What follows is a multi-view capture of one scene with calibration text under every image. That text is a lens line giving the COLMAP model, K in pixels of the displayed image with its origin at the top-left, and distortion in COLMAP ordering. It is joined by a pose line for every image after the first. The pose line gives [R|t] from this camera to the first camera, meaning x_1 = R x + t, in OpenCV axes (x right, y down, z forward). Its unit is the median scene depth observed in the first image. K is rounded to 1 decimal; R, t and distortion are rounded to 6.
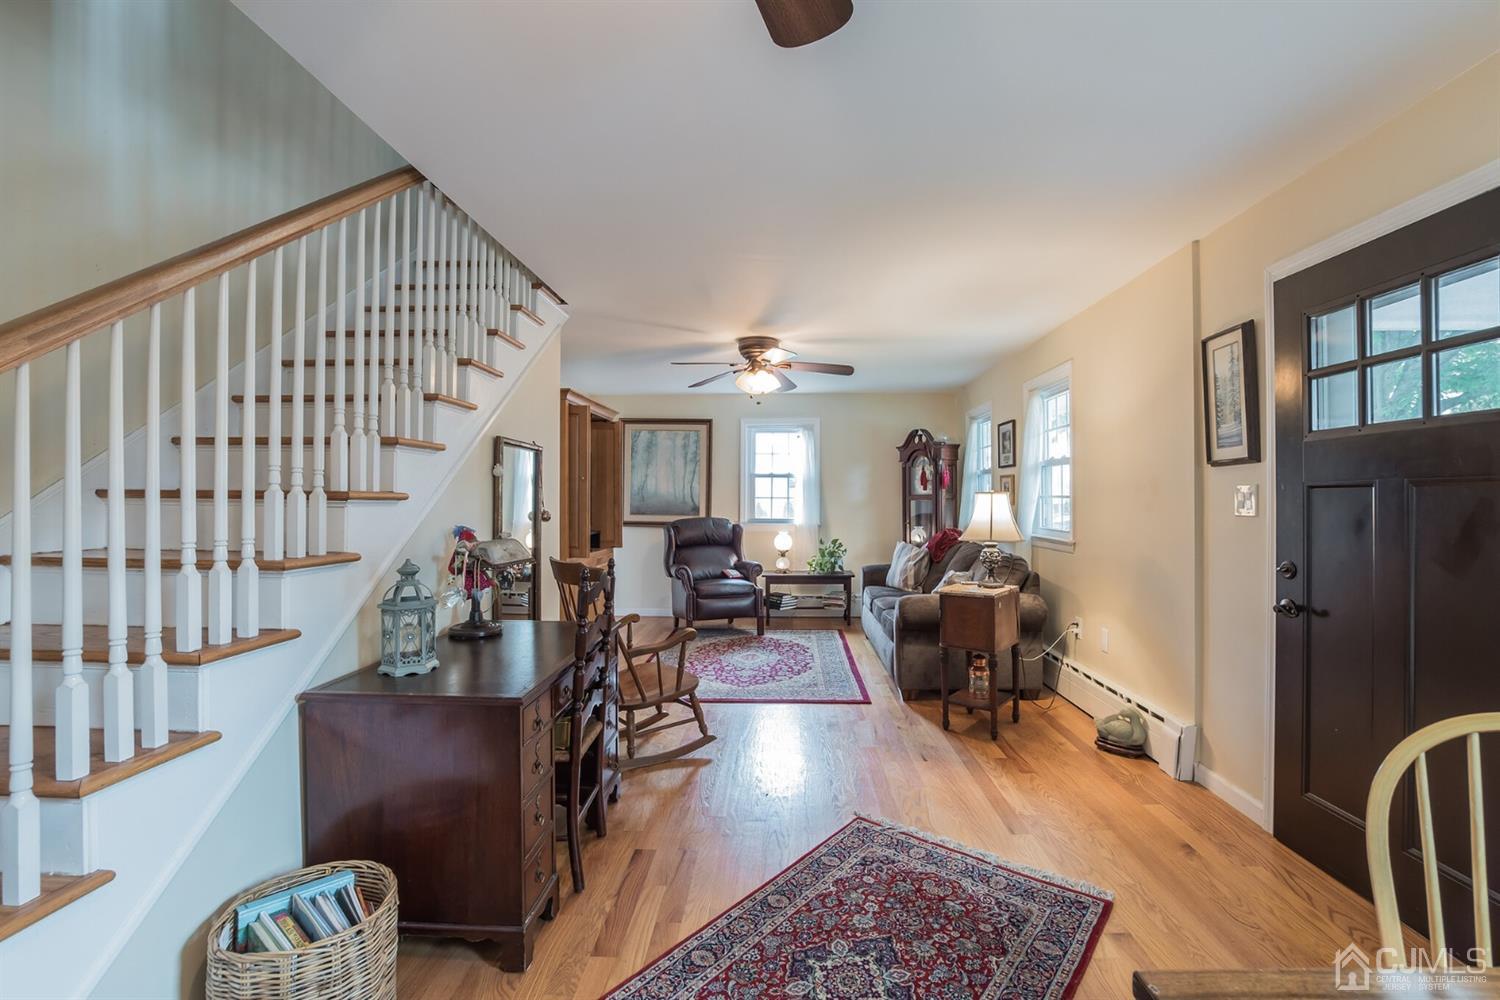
lens RADIAL K [[679.9, 0, 750.0], [0, 679.9, 500.0], [0, 0, 1]] dist [-0.015422, 0.000248]
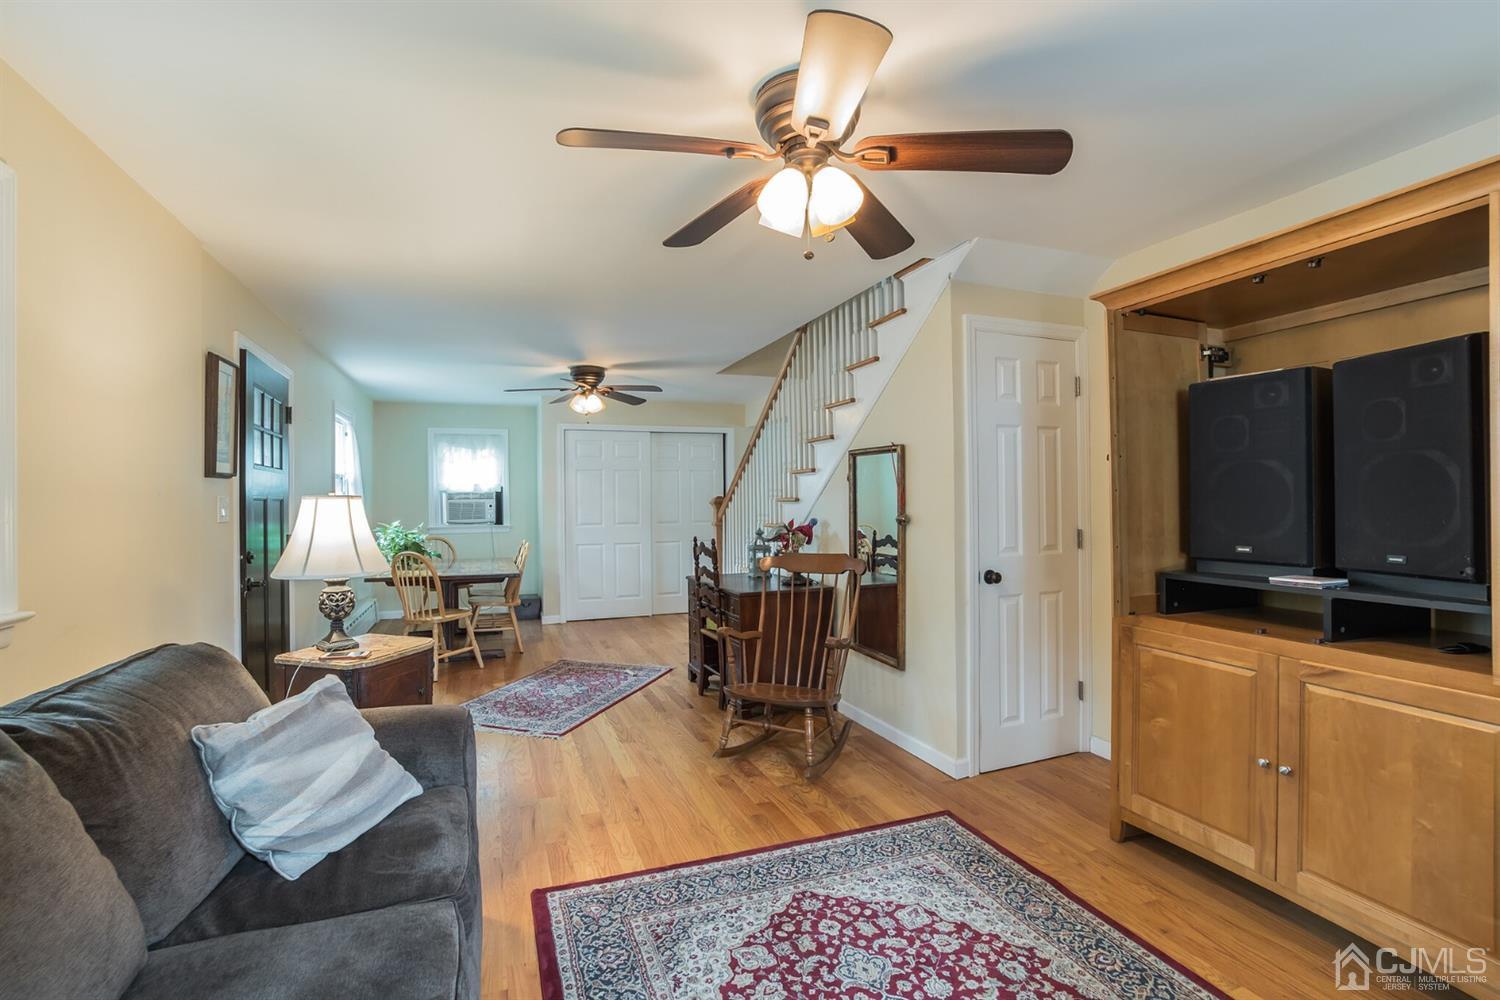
lens RADIAL K [[679.9, 0, 750.0], [0, 679.9, 500.0], [0, 0, 1]] dist [-0.015422, 0.000248]
pose [[-0.913677, 0.000479, -0.406441, 0.478259], [0.003093, 0.999979, -0.005774, -0.003494], [0.406430, -0.006533, -0.913659, 3.162812]]
